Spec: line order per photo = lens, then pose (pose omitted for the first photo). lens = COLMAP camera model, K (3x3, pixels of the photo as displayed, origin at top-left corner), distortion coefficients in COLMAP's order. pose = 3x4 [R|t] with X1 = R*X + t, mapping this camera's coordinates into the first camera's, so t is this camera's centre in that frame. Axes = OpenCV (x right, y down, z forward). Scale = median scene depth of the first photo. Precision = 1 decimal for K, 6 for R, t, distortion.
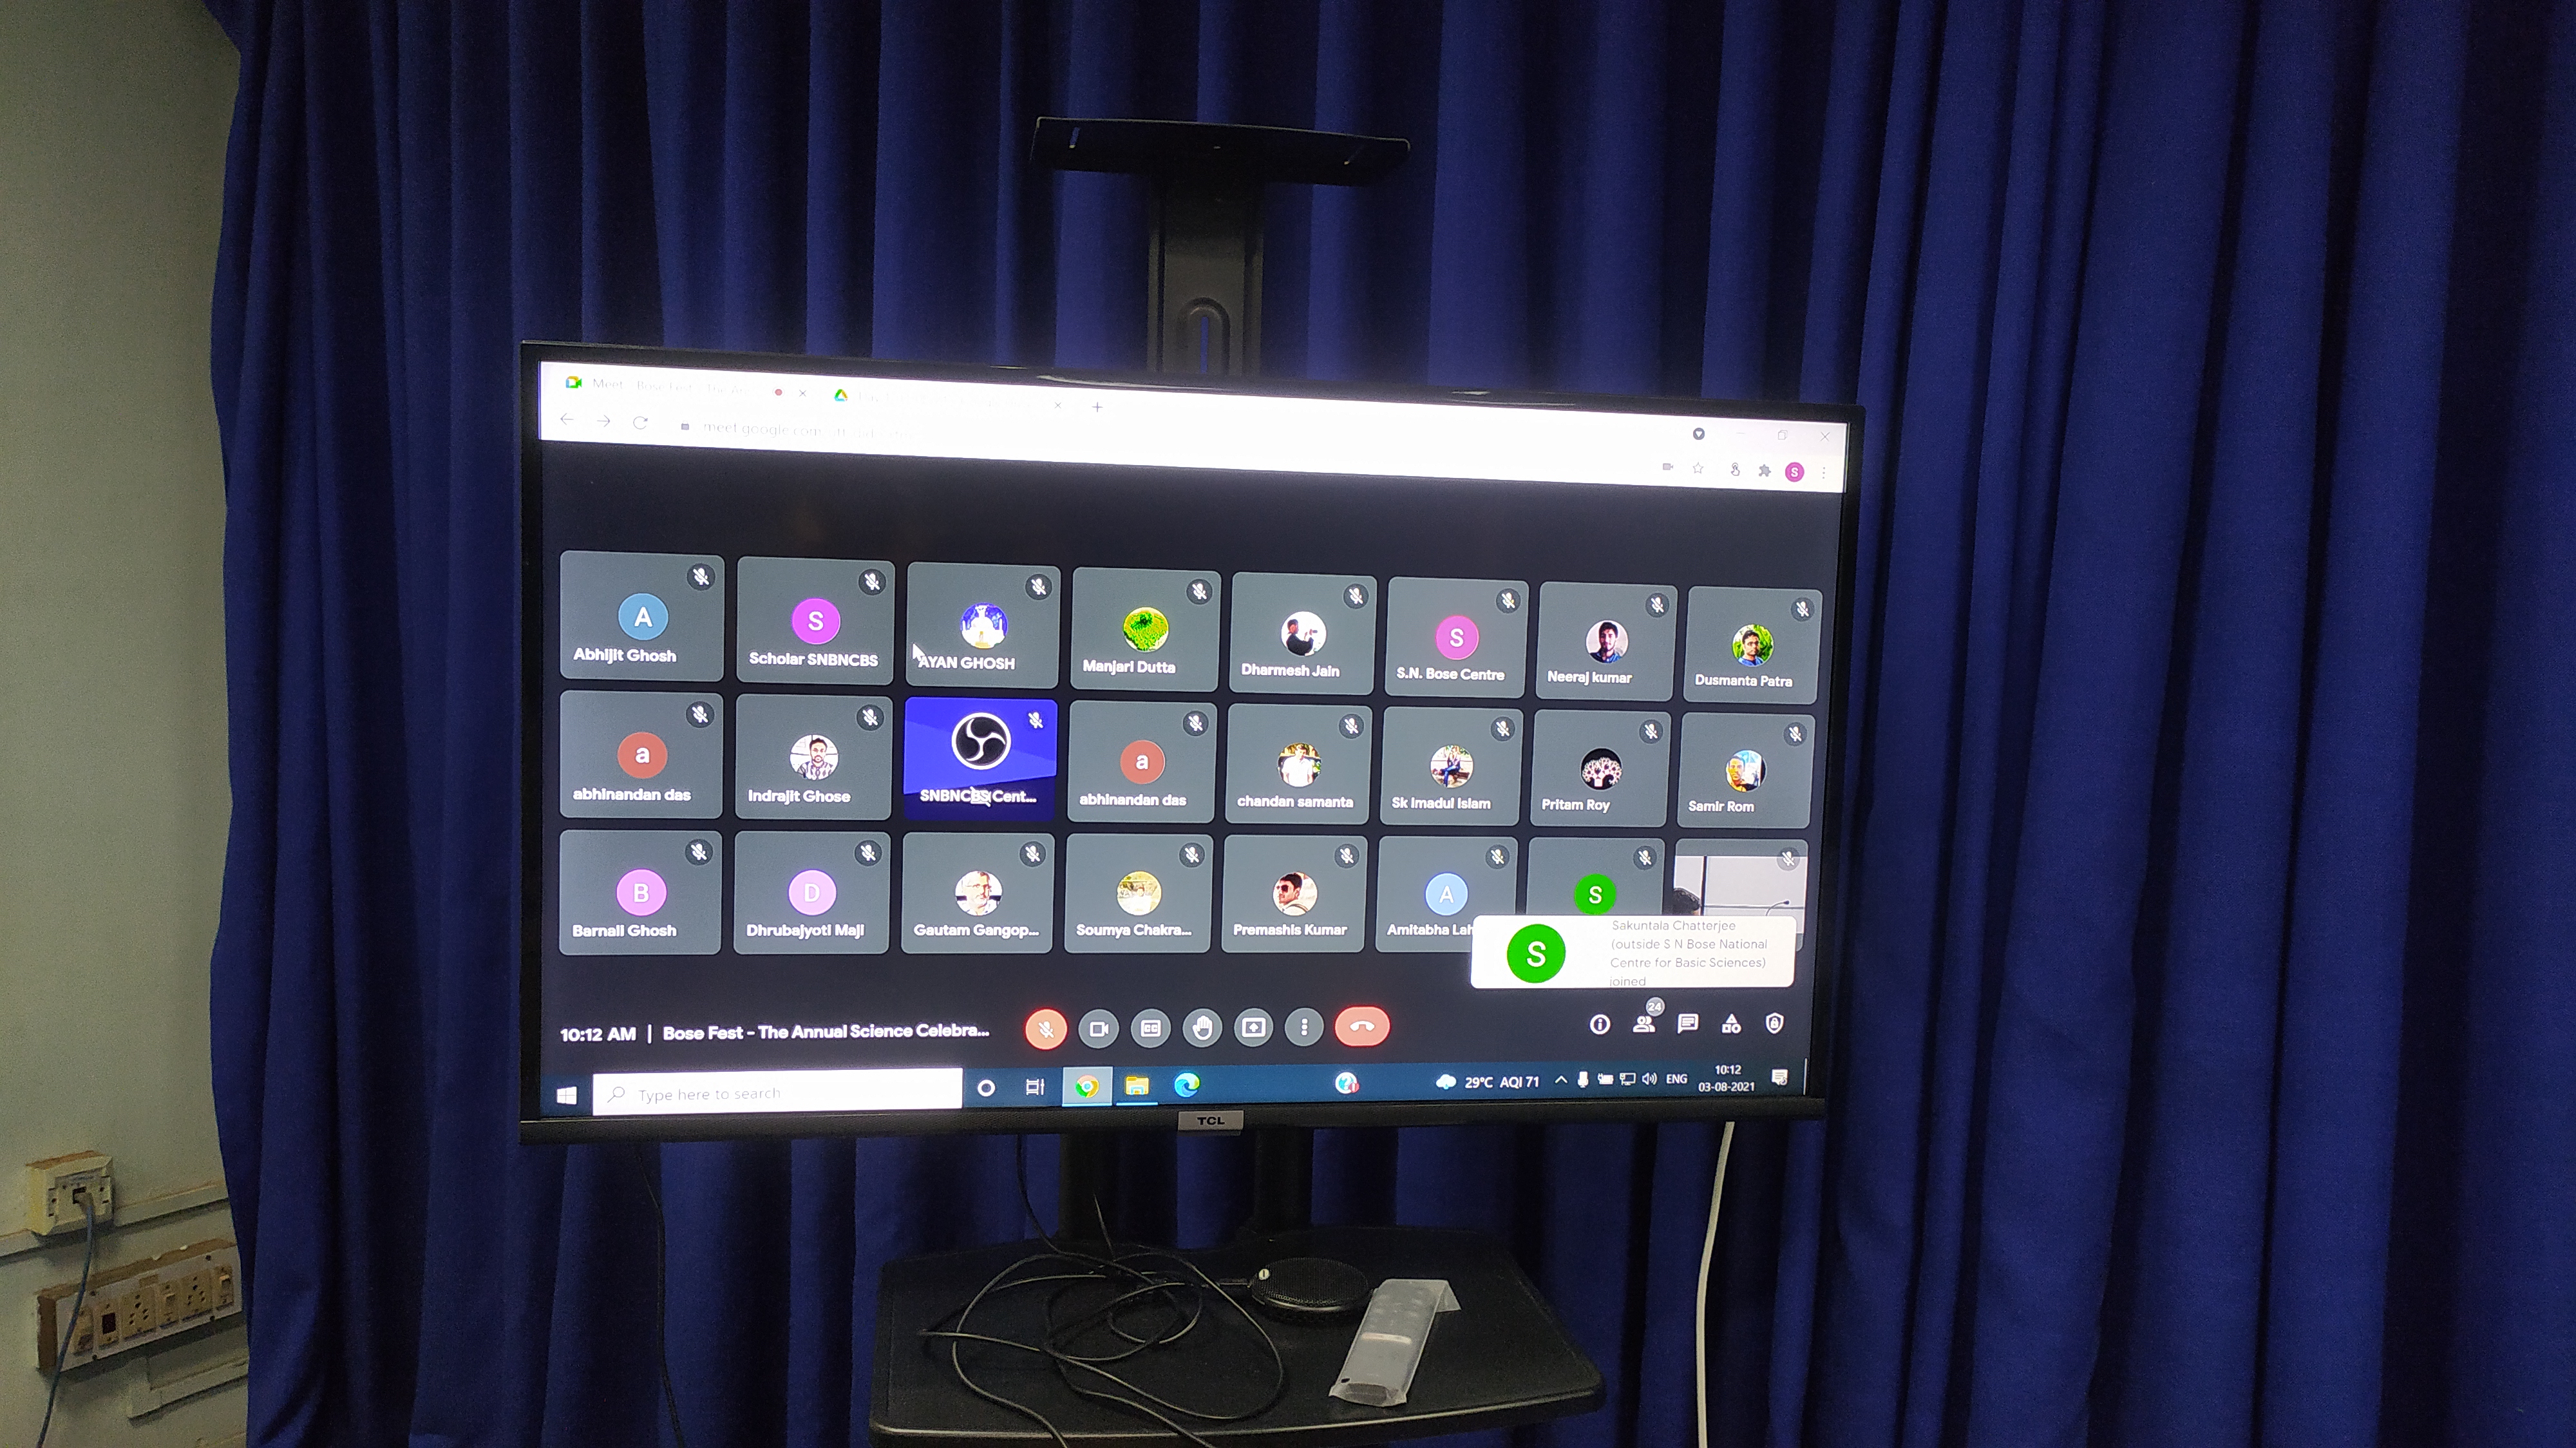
lens RADIAL K [[1931.9, 0, 1278.3], [0, 1931.9, 727.4], [0, 0, 1]] dist [0.047664, -0.036977]
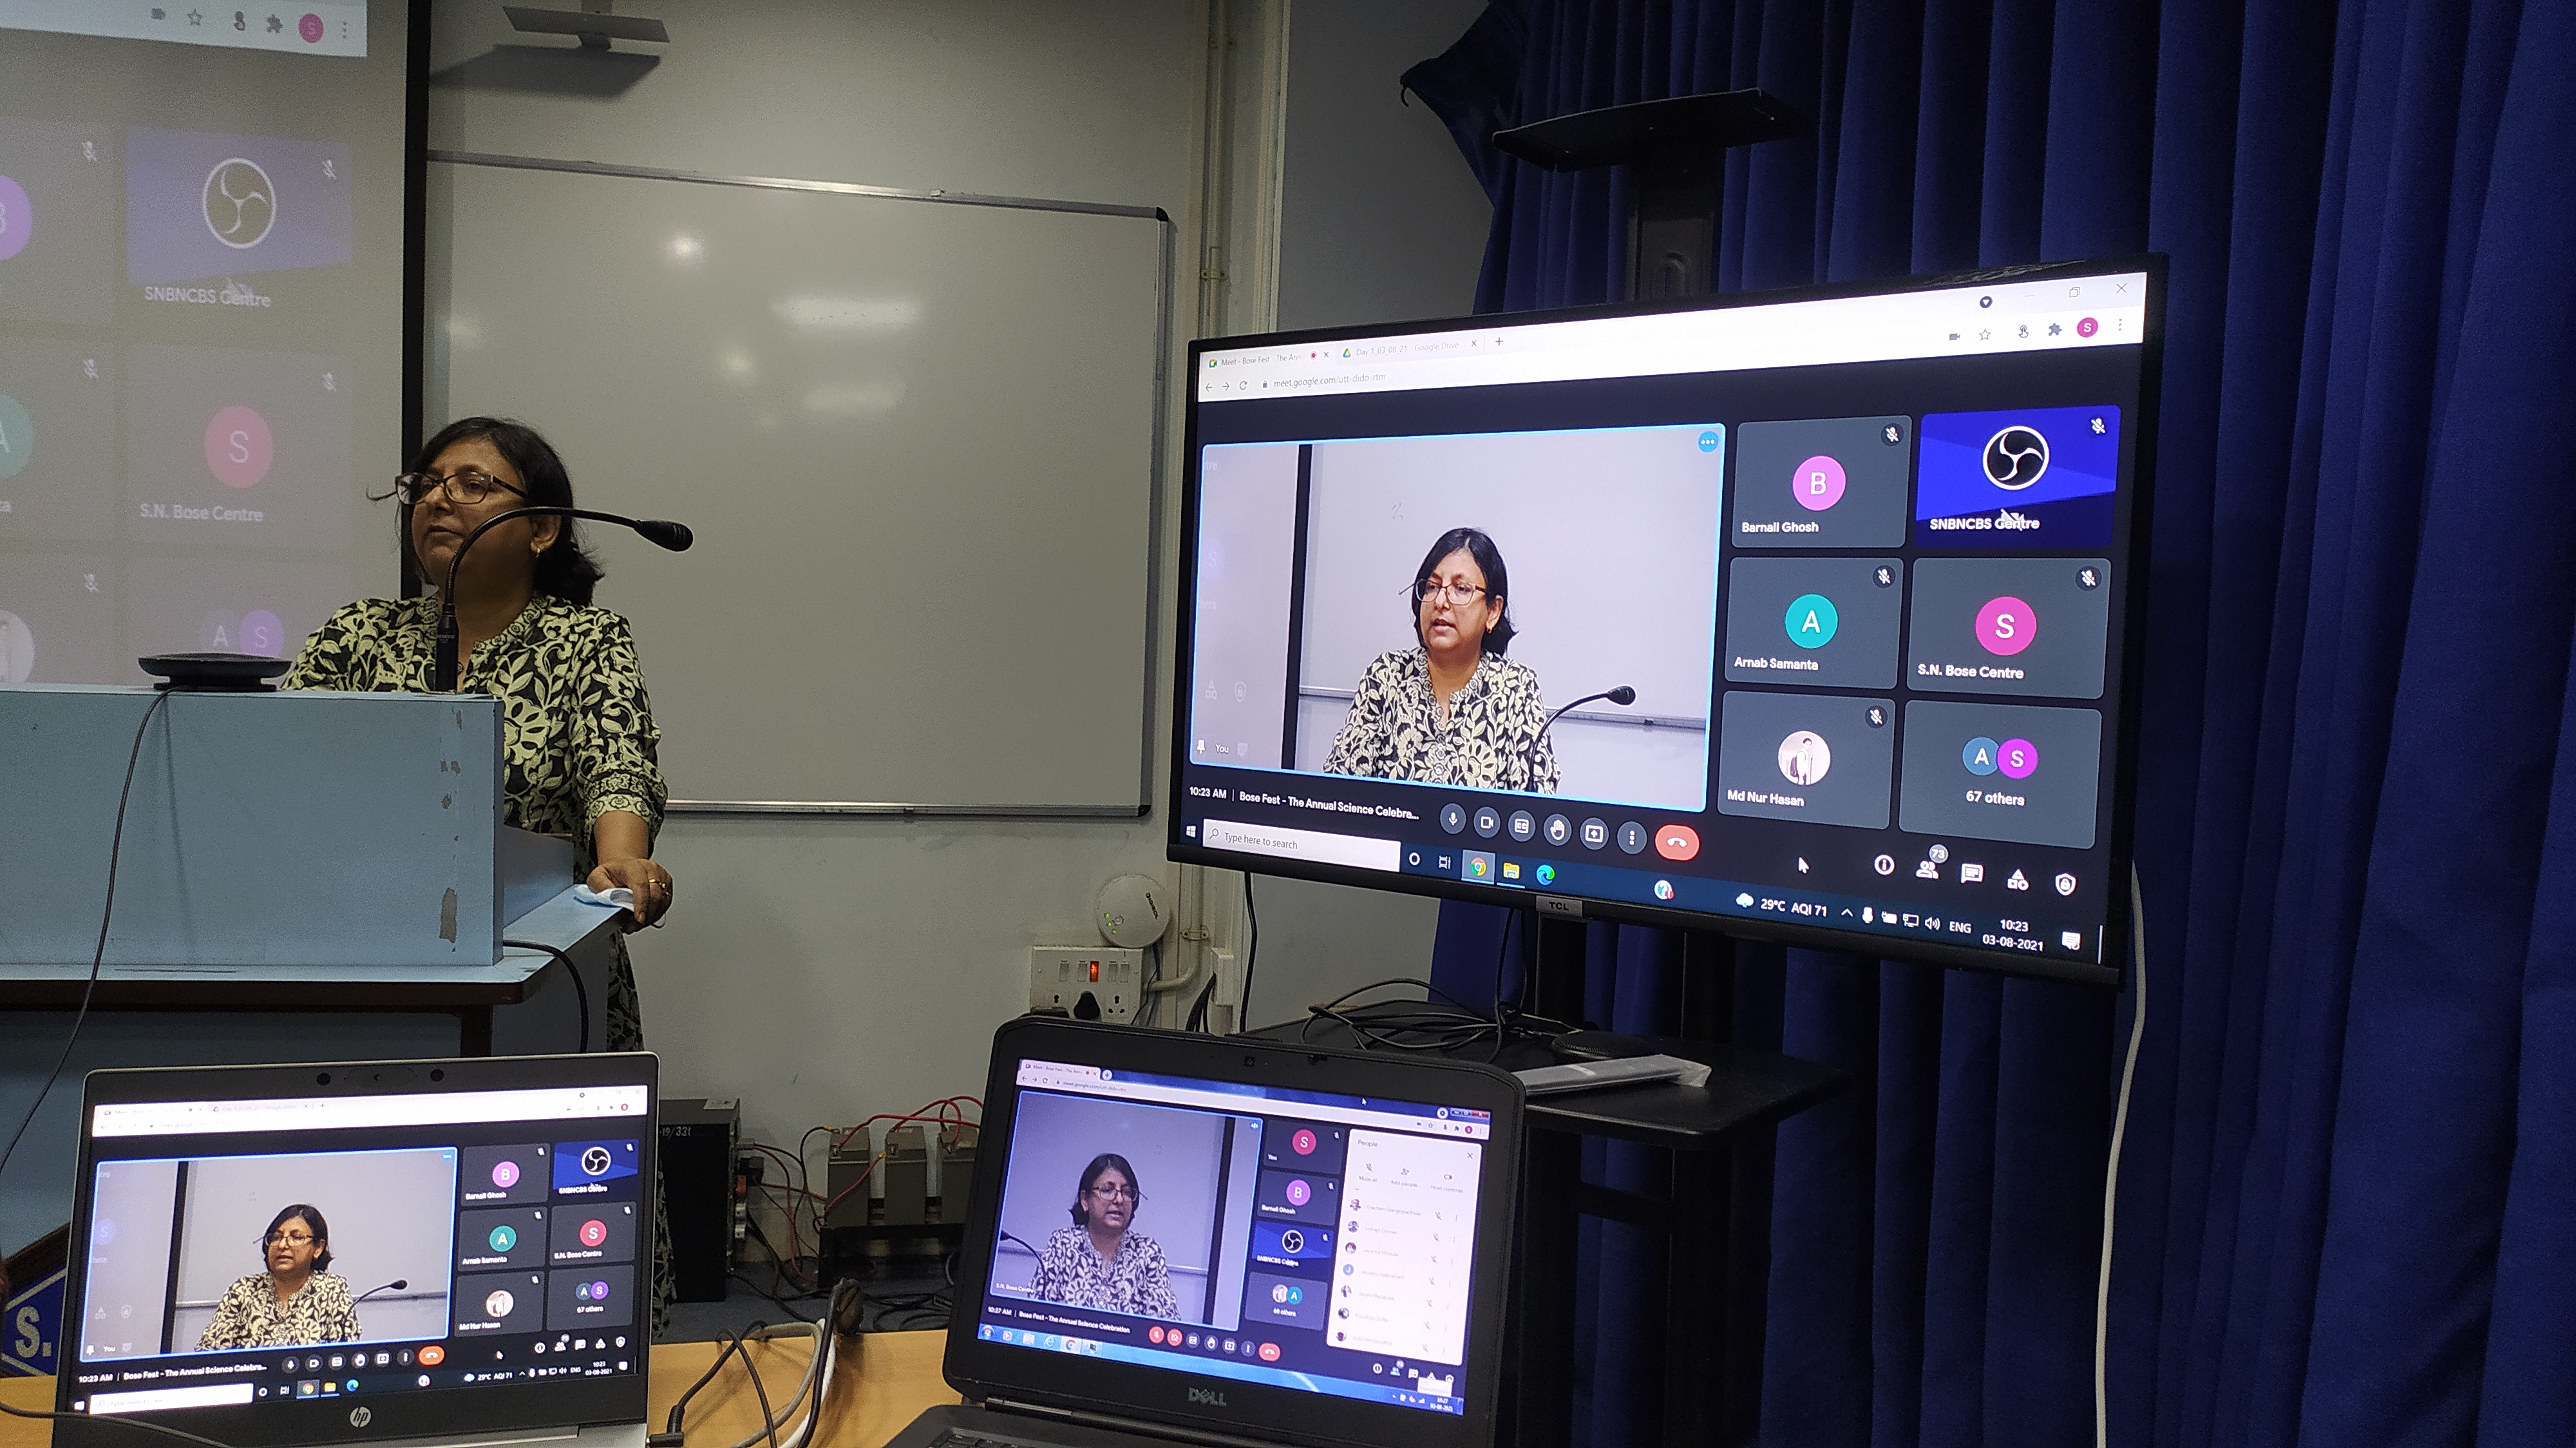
lens RADIAL K [[1907.4, 0, 1294.5], [0, 1907.4, 673.5], [0, 0, 1]] dist [0.055042, -0.004396]
pose [[0.670978, 0.010928, -0.741397, 0.733443], [-0.072861, 0.996024, -0.051259, 0.127354], [0.737889, 0.088413, 0.669106, 0.048596]]
